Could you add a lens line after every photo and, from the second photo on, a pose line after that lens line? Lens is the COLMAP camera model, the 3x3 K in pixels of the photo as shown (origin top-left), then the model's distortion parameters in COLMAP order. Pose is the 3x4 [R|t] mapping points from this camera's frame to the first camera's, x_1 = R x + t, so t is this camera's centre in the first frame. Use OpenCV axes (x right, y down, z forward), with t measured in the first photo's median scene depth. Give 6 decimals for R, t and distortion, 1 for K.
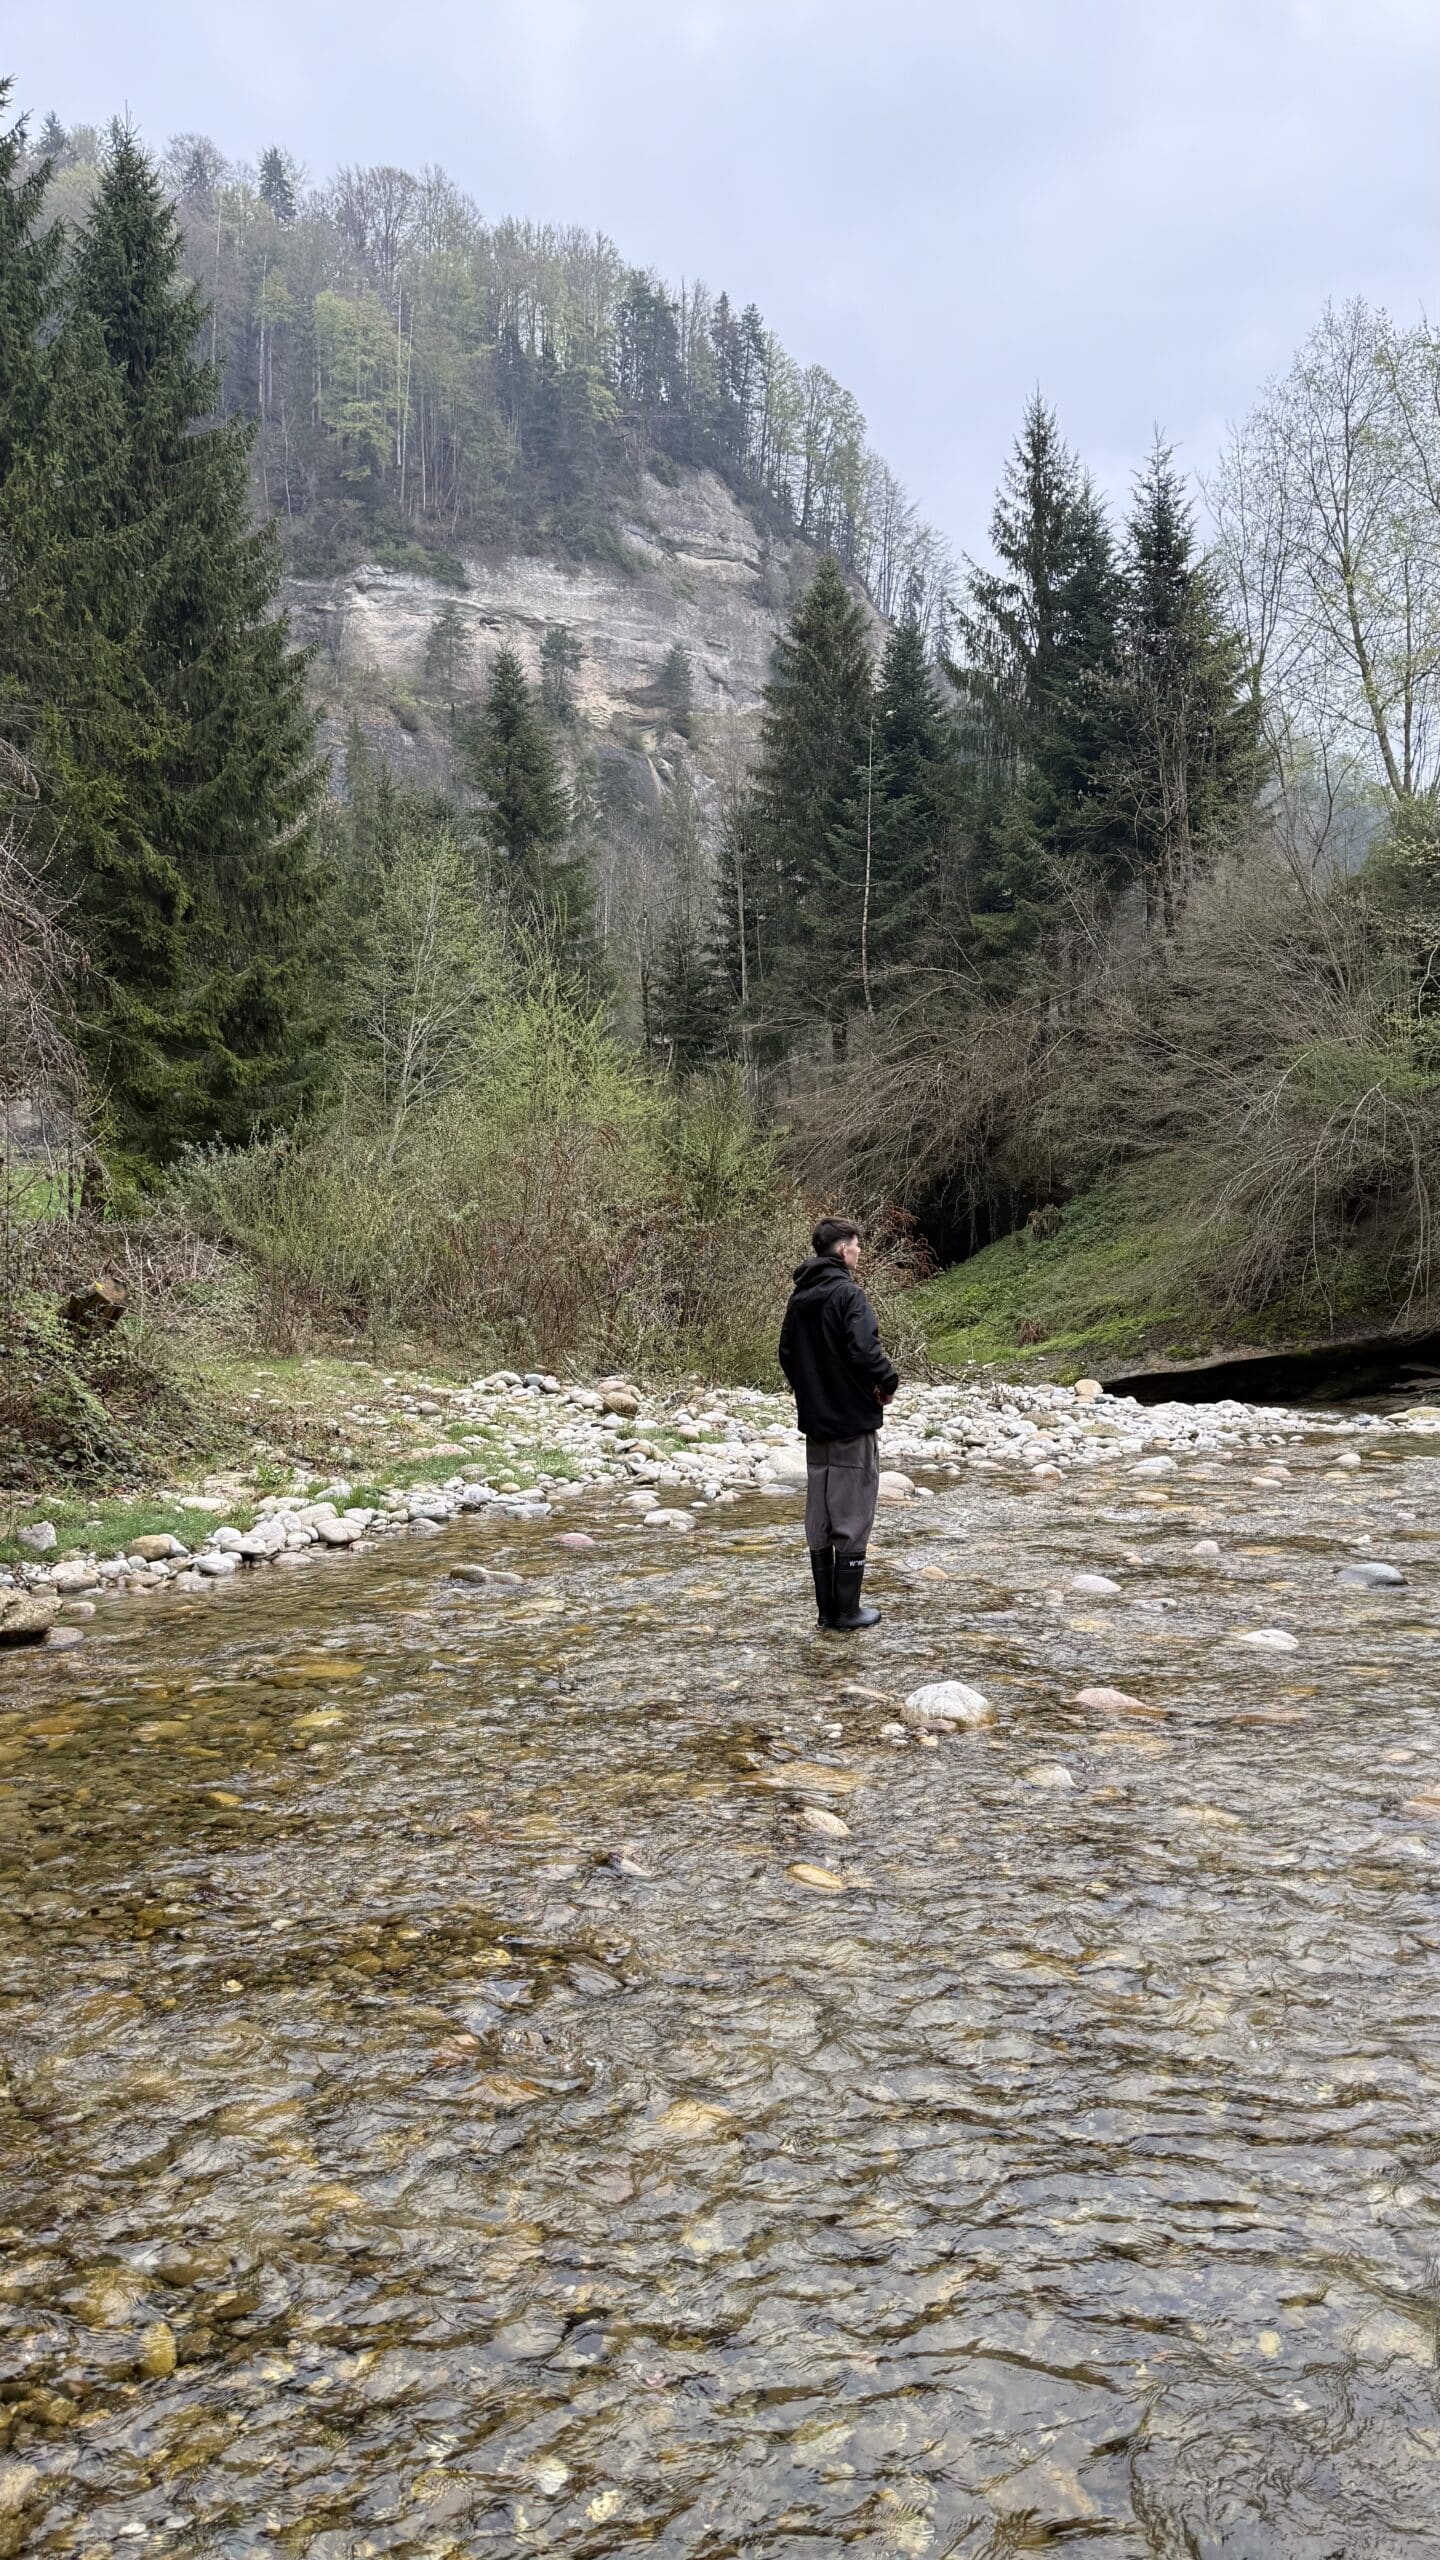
lens RADIAL K [[1783.8, 0, 722.1], [0, 1783.8, 1296.4], [0, 0, 1]] dist [0.068996, -0.097635]
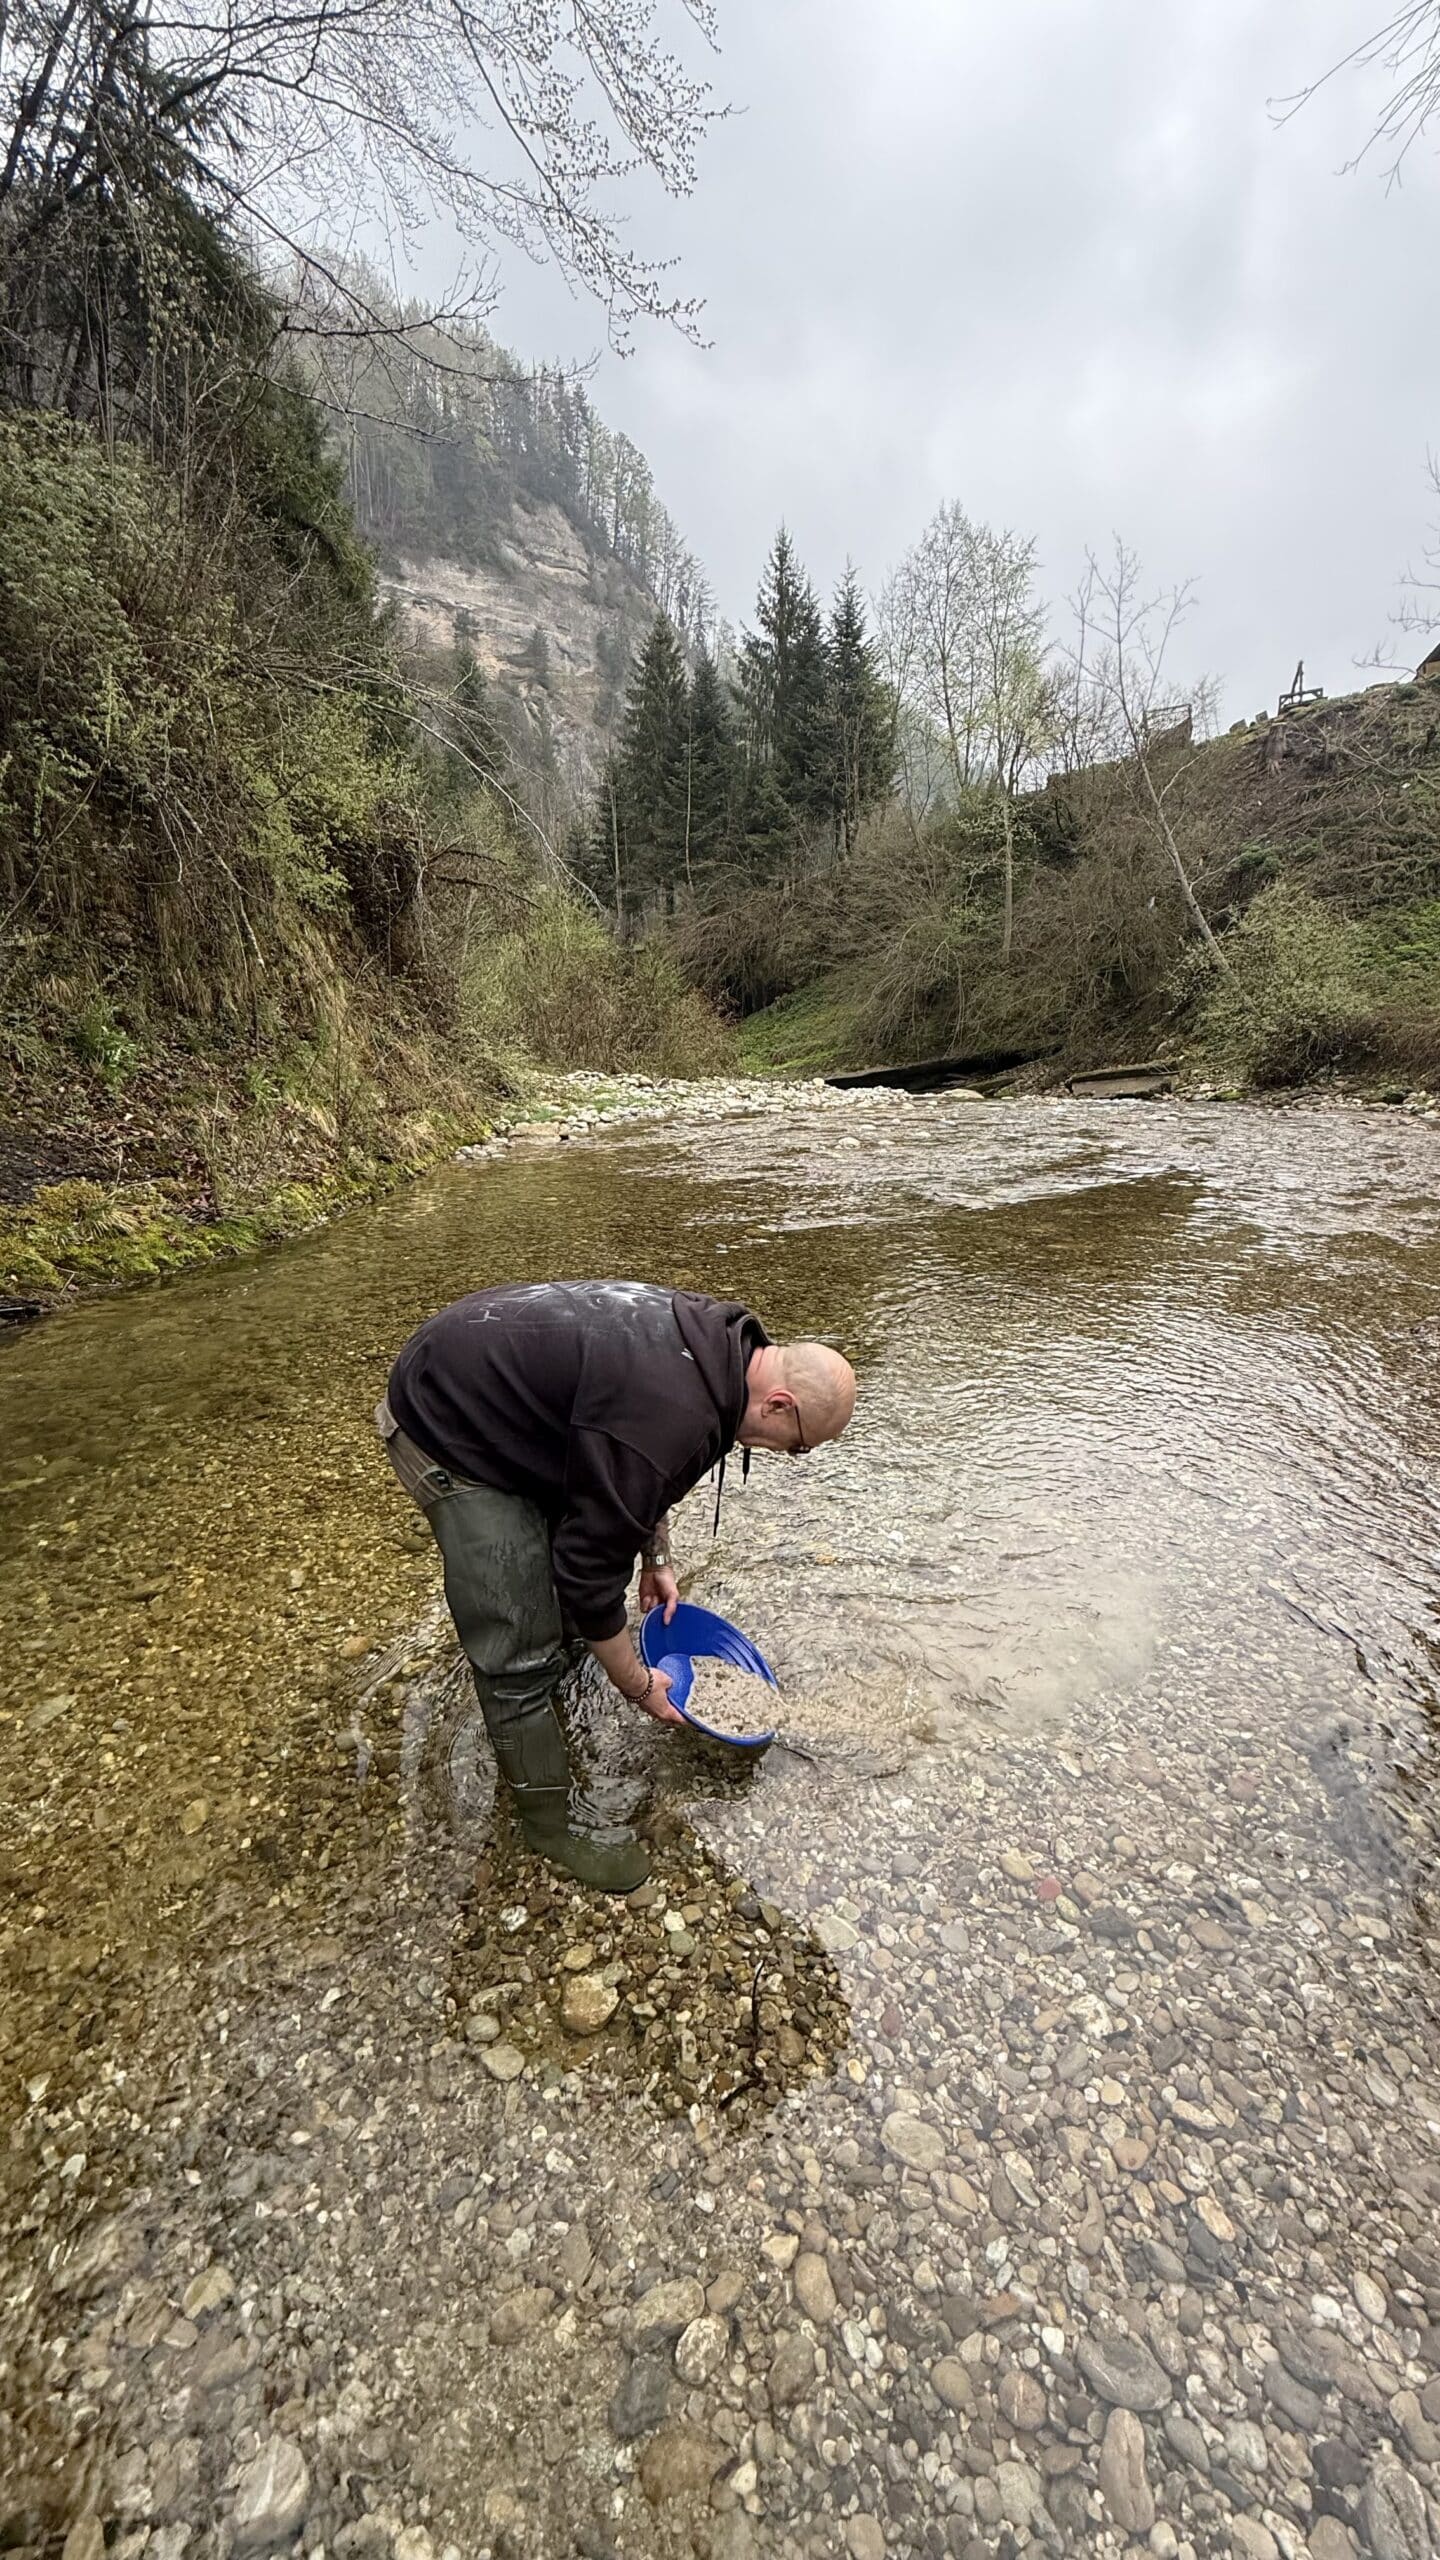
lens RADIAL K [[1007.3, 0, 722.9], [0, 1007.3, 1279.8], [0, 0, 1]] dist [-0.000936, 0.000622]
pose [[0.988274, -0.026417, 0.150387, -0.058396], [-0.008831, 0.973383, 0.229016, 0.002209], [-0.152434, -0.227658, 0.961736, -0.135446]]
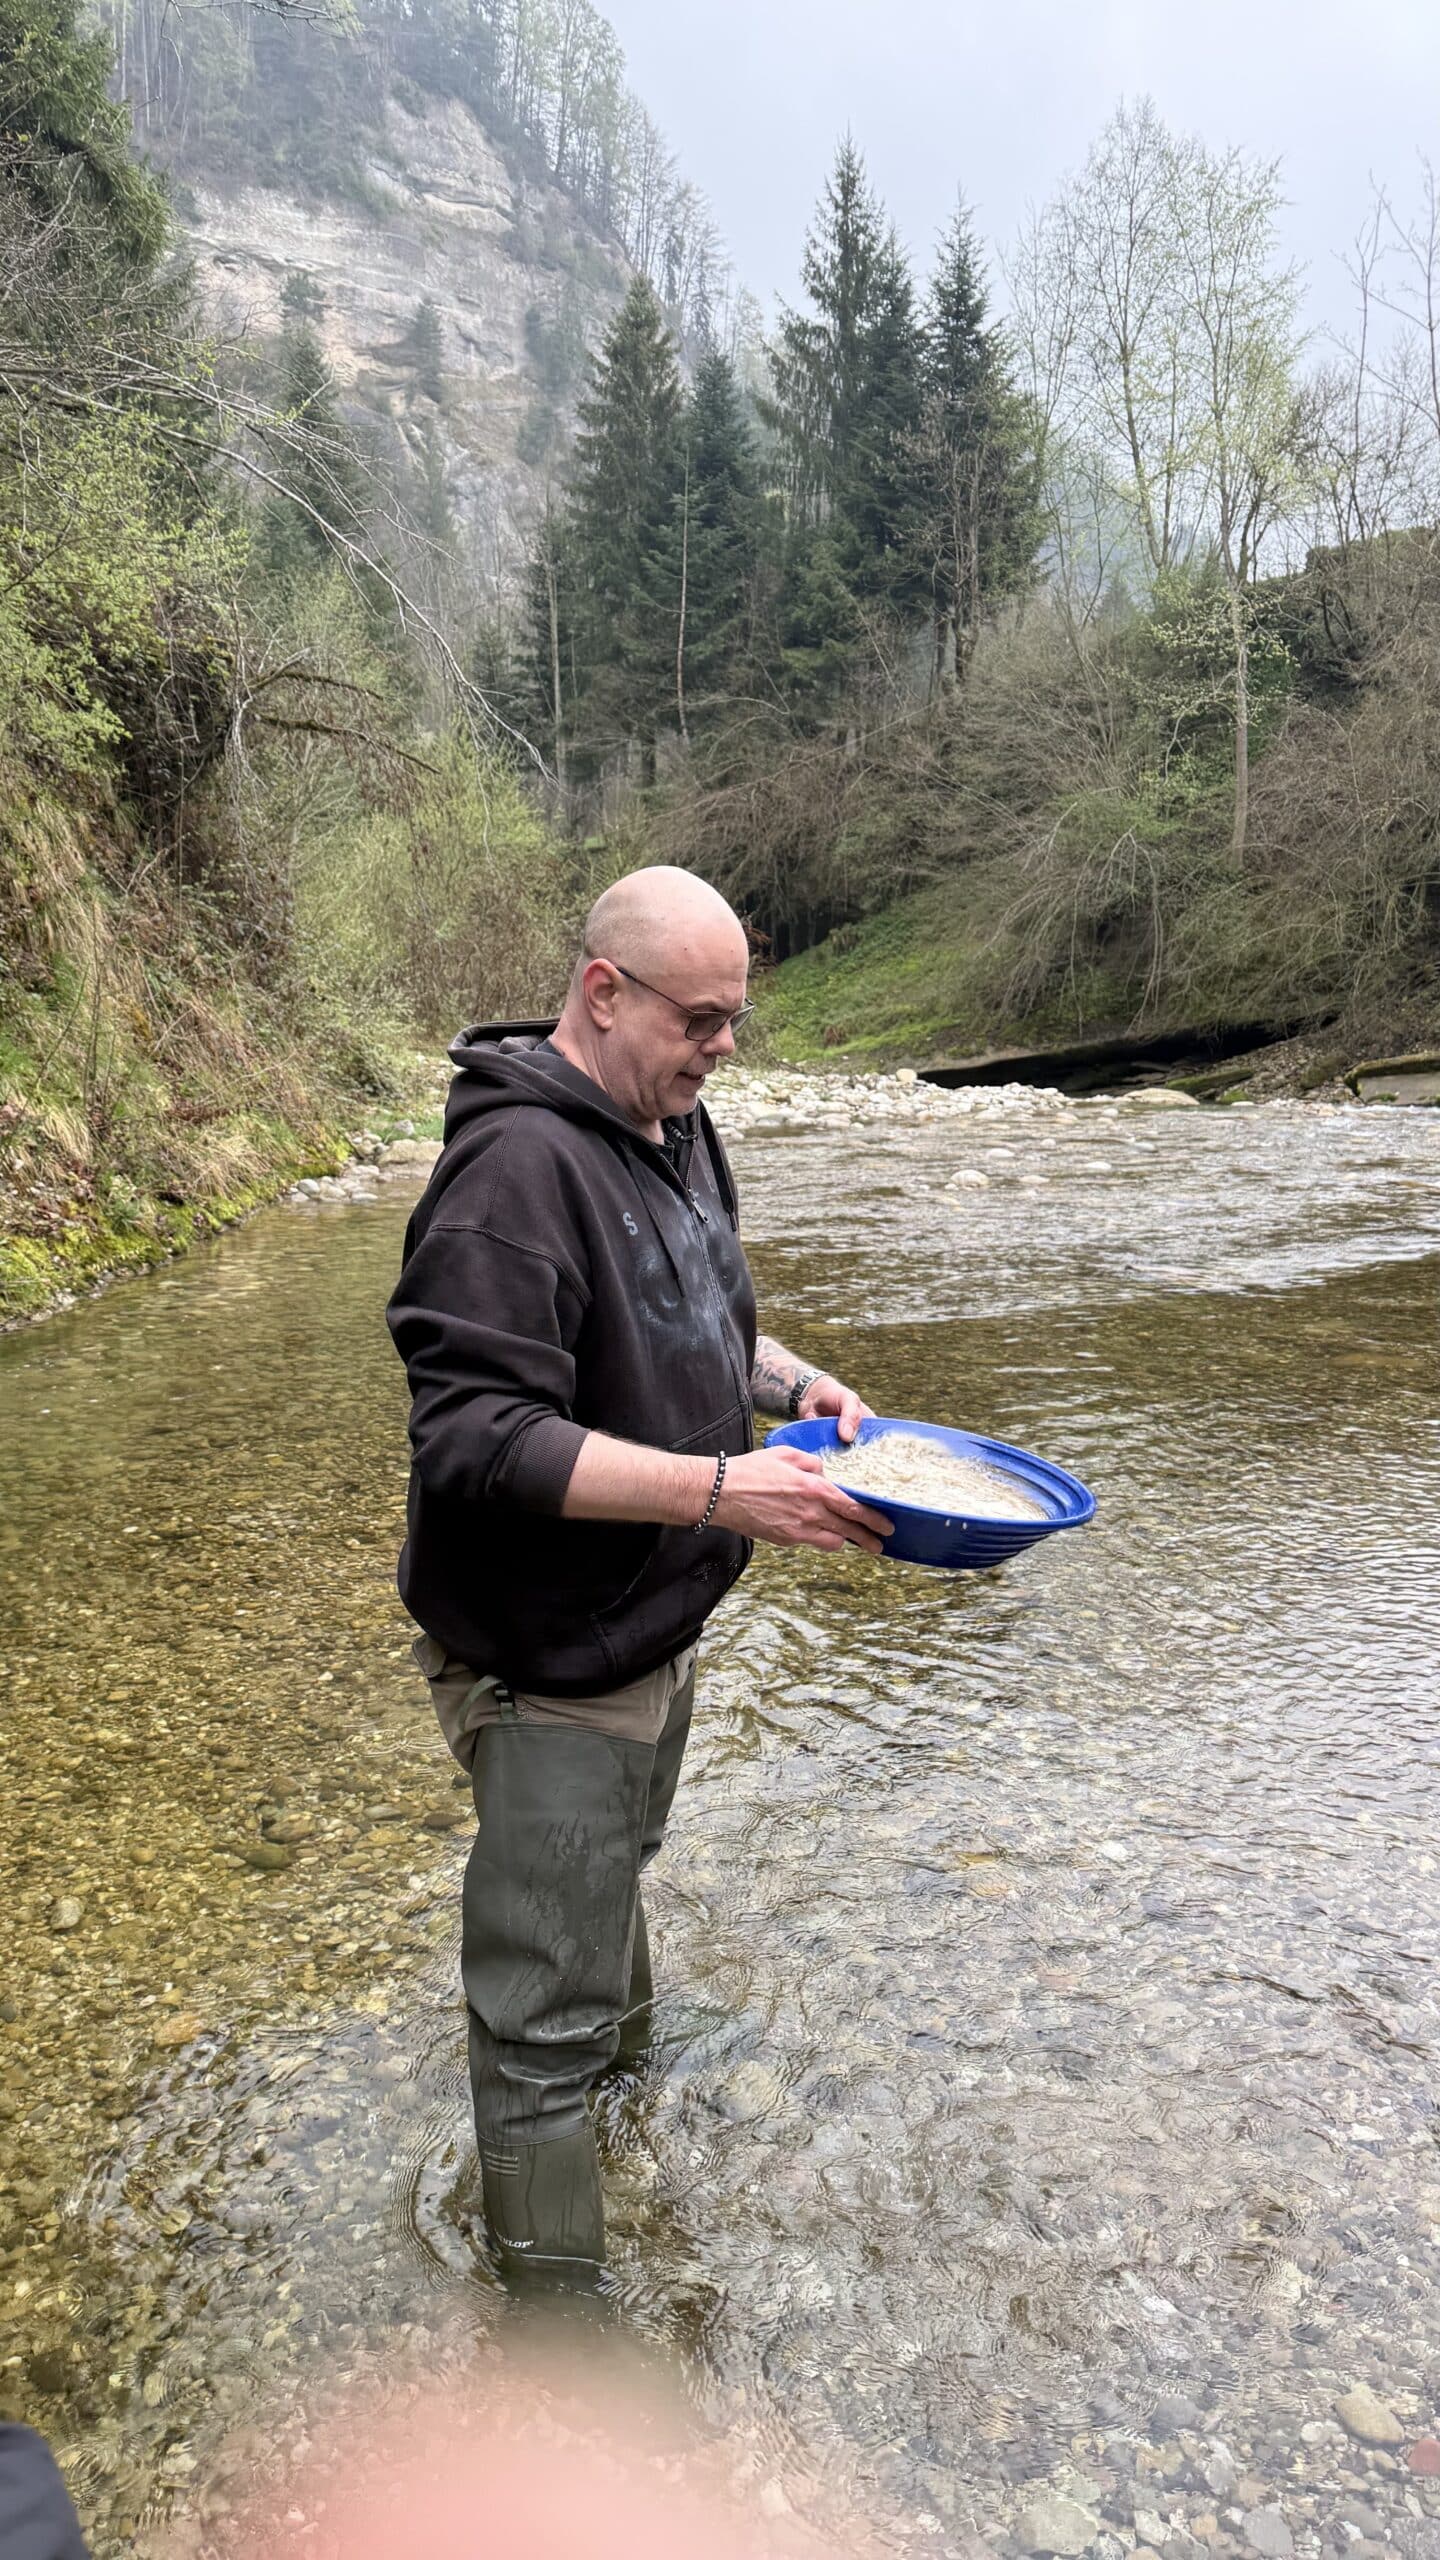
lens RADIAL K [[1783.8, 0, 708.0], [0, 1783.8, 1293.6], [0, 0, 1]] dist [0.068996, -0.097635]
pose [[0.990317, -0.006483, 0.138673, -0.061118], [-0.015753, 0.987209, 0.158648, 0.002458], [-0.137927, -0.159297, 0.977548, -0.137407]]
